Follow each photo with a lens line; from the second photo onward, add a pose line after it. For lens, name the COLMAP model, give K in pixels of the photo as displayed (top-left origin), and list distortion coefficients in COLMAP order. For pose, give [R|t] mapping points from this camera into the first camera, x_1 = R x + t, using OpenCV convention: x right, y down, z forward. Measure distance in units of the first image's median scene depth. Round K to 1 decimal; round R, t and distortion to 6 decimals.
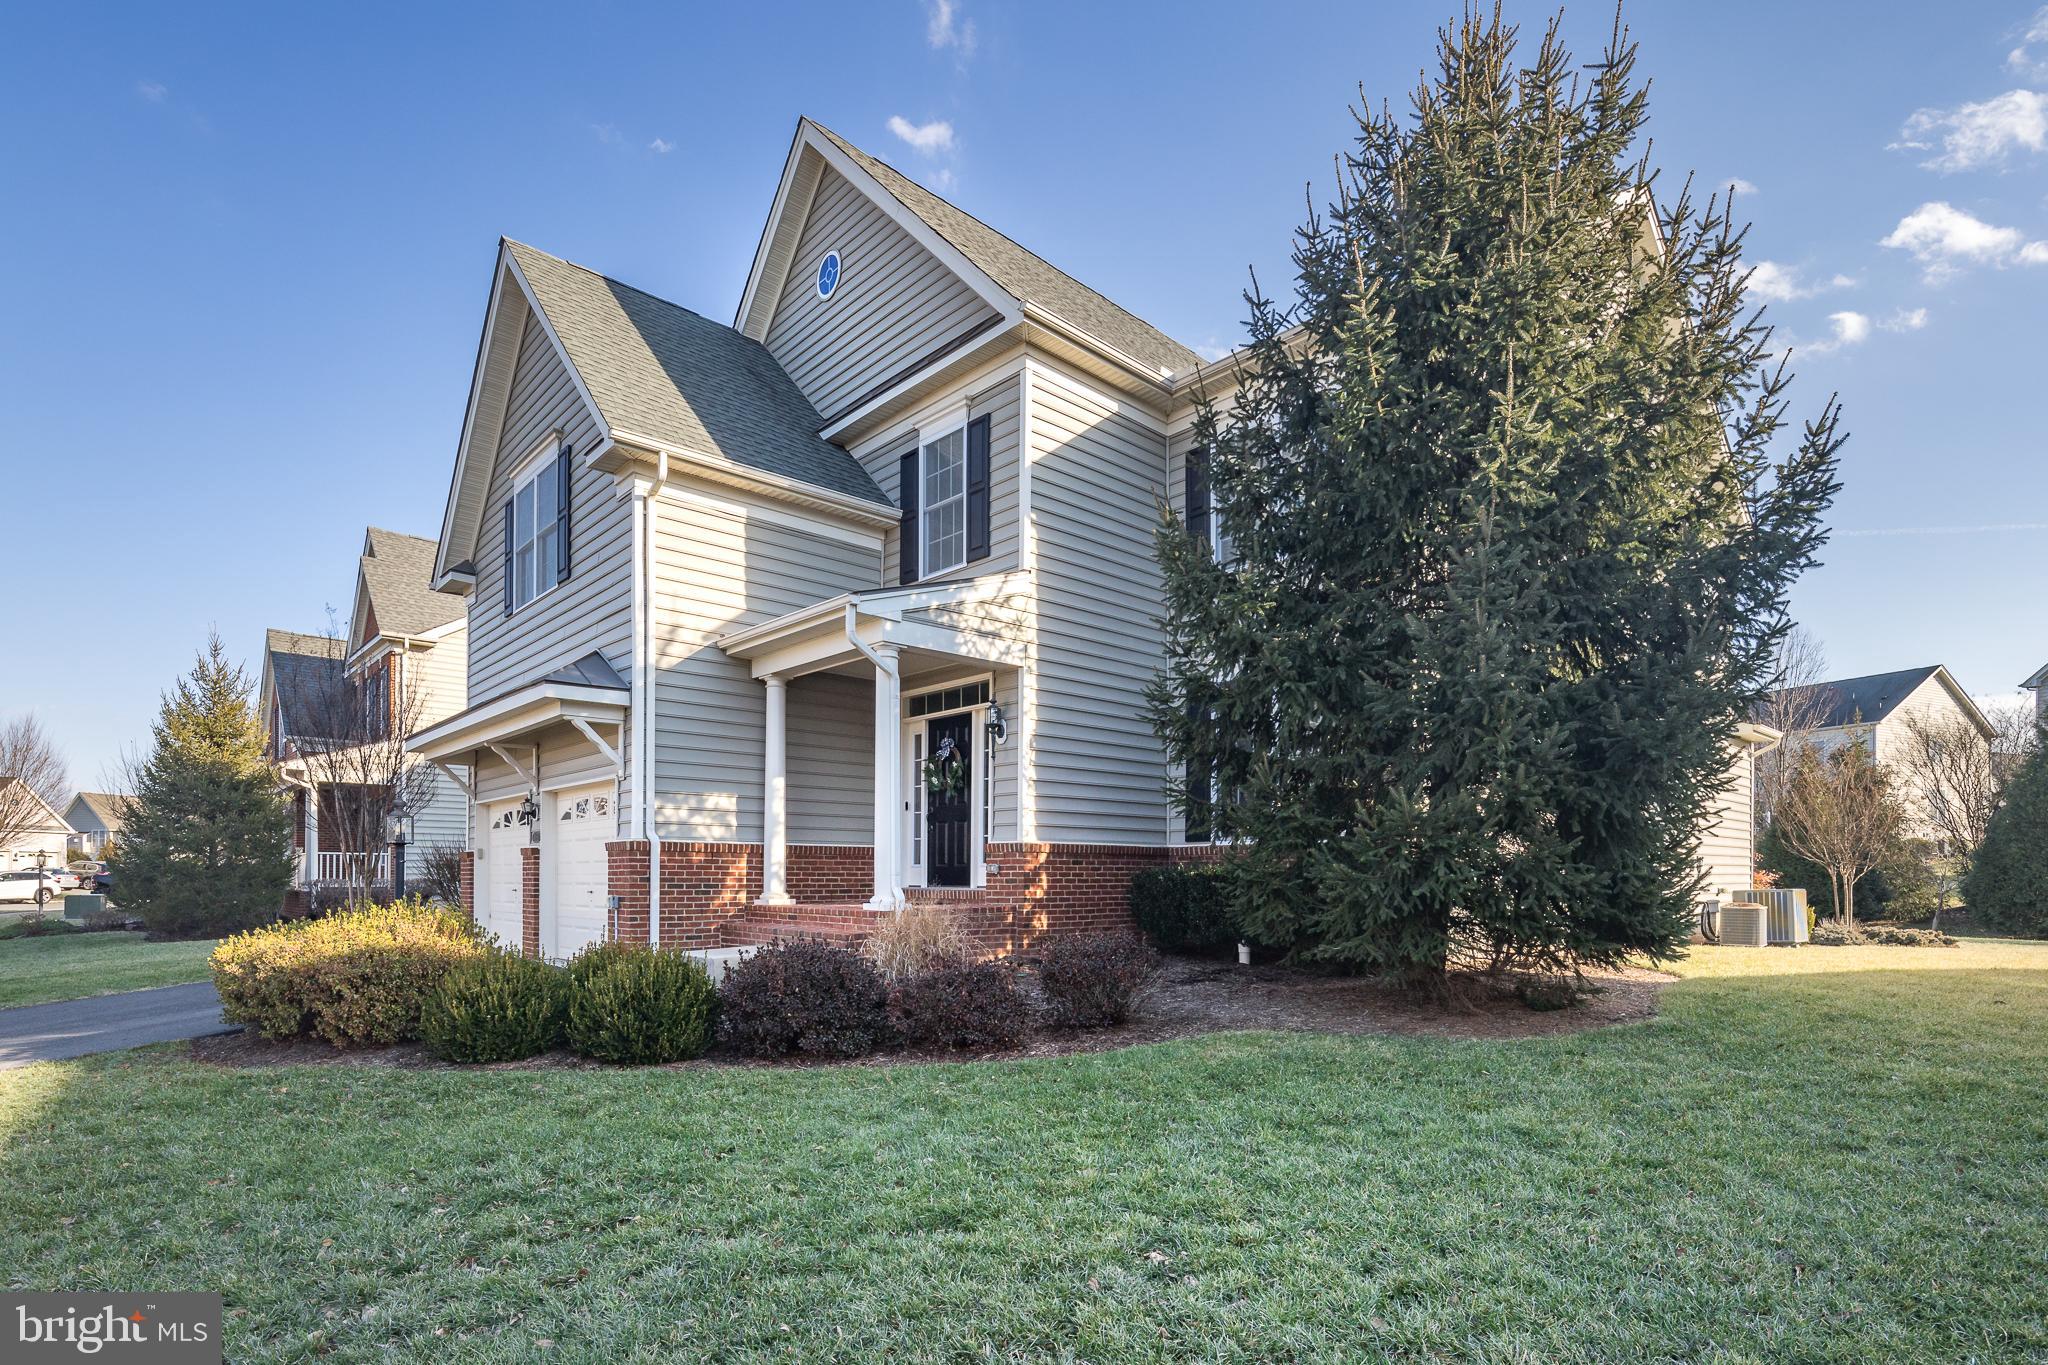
lens RADIAL K [[995.2, 0, 1025.5], [0, 995.2, 868.8], [0, 0, 1]] dist [0.000176, -0.000645]
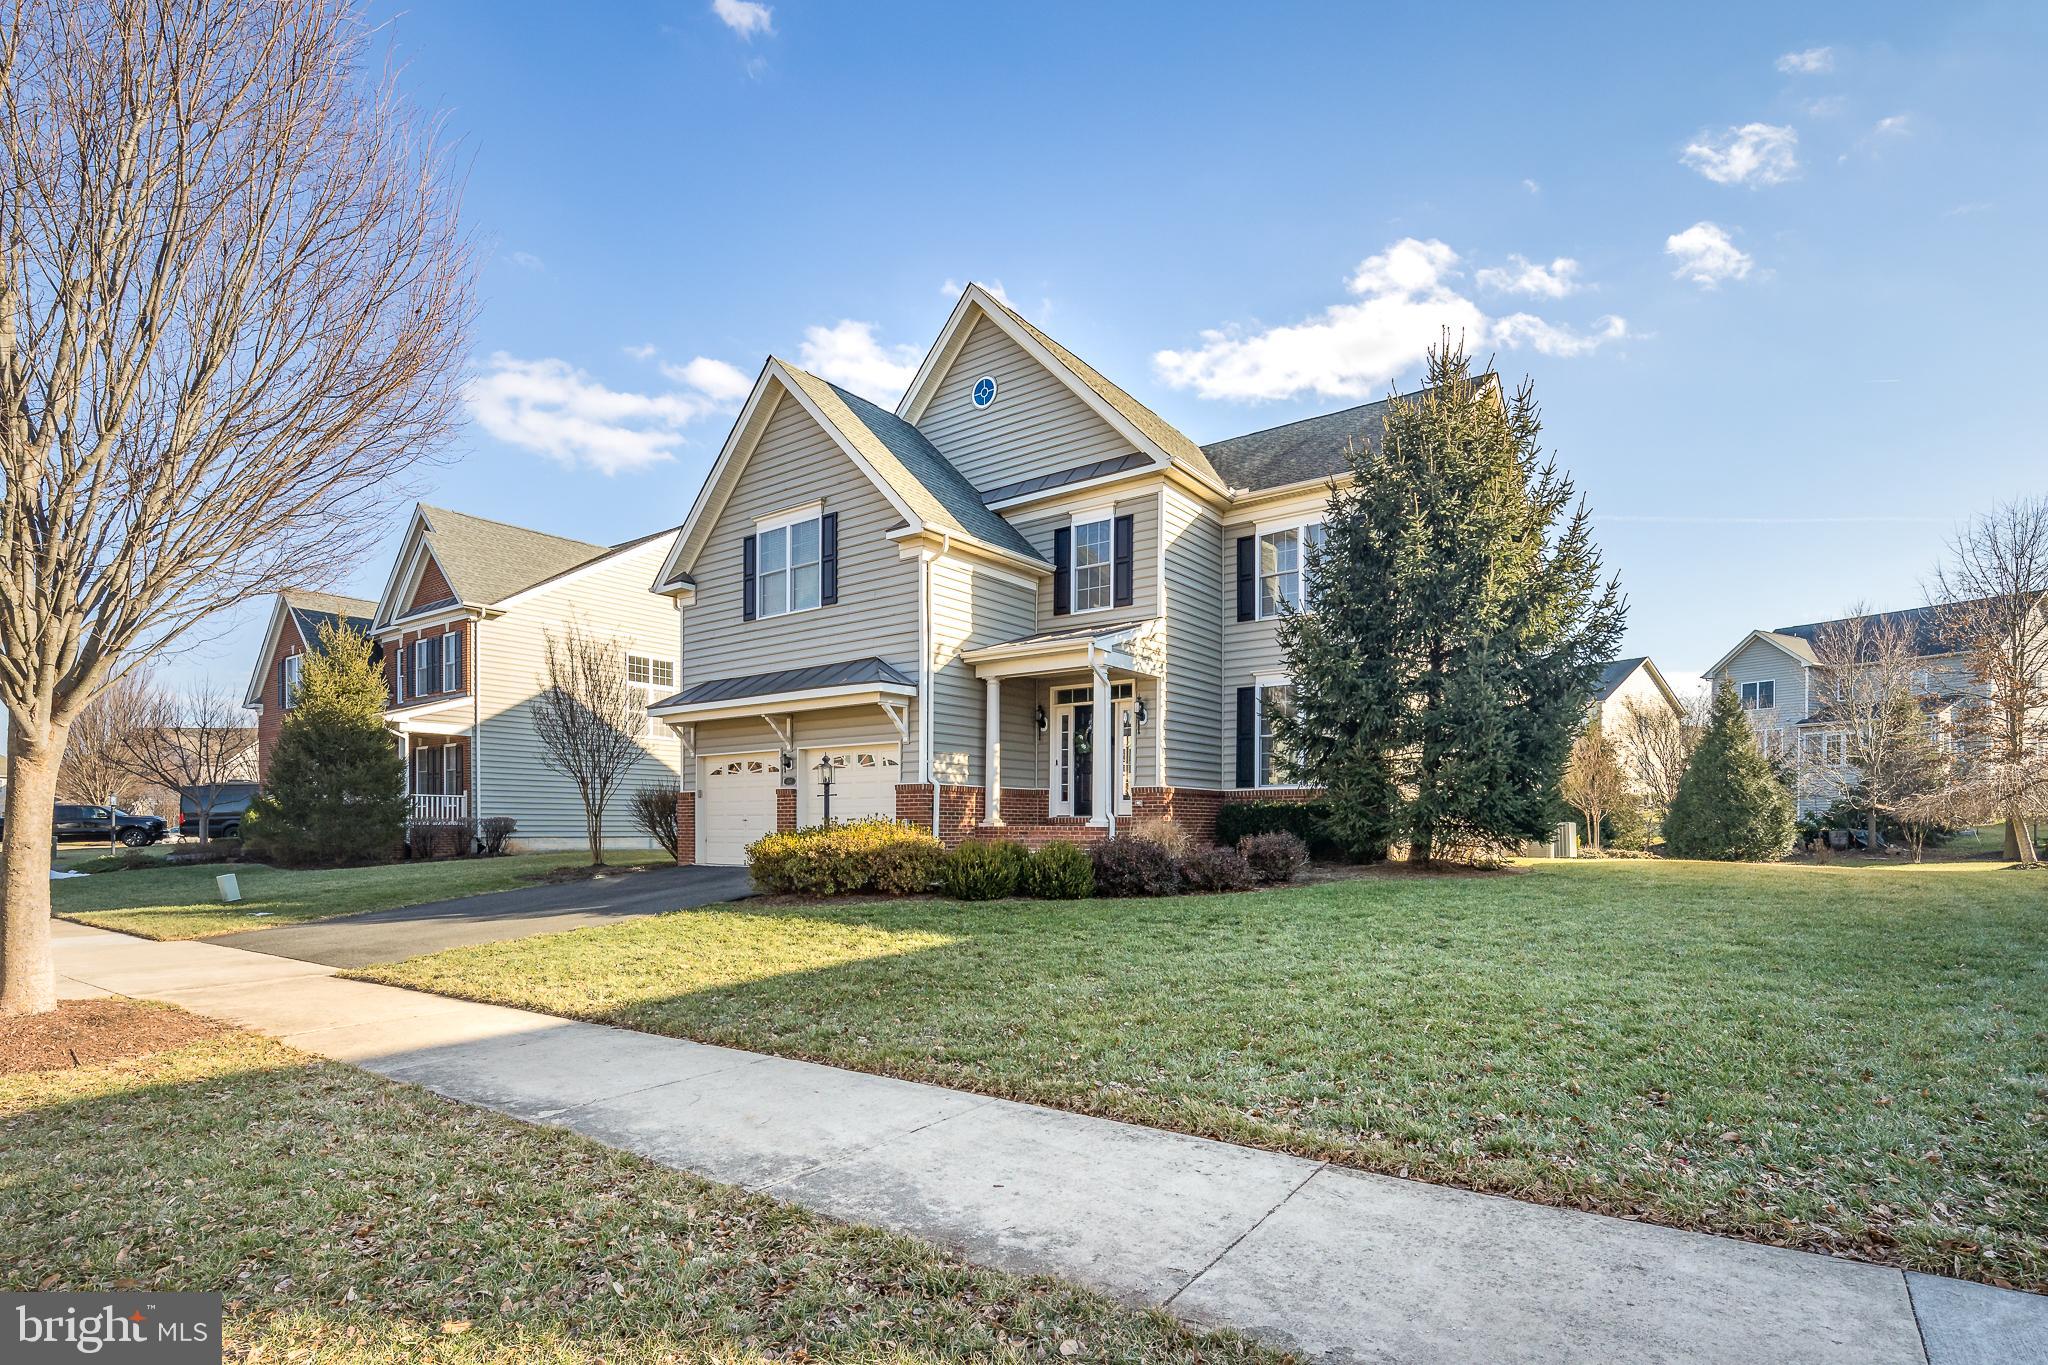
lens RADIAL K [[995.9, 0, 1001.7], [0, 995.9, 831.2], [0, 0, 1]] dist [0.001644, 0.000138]
pose [[0.985034, 0.000005, 0.172362, -0.504406], [-0.001772, 0.999947, 0.010101, 0.027784], [-0.172353, -0.010256, 0.984982, -0.514384]]
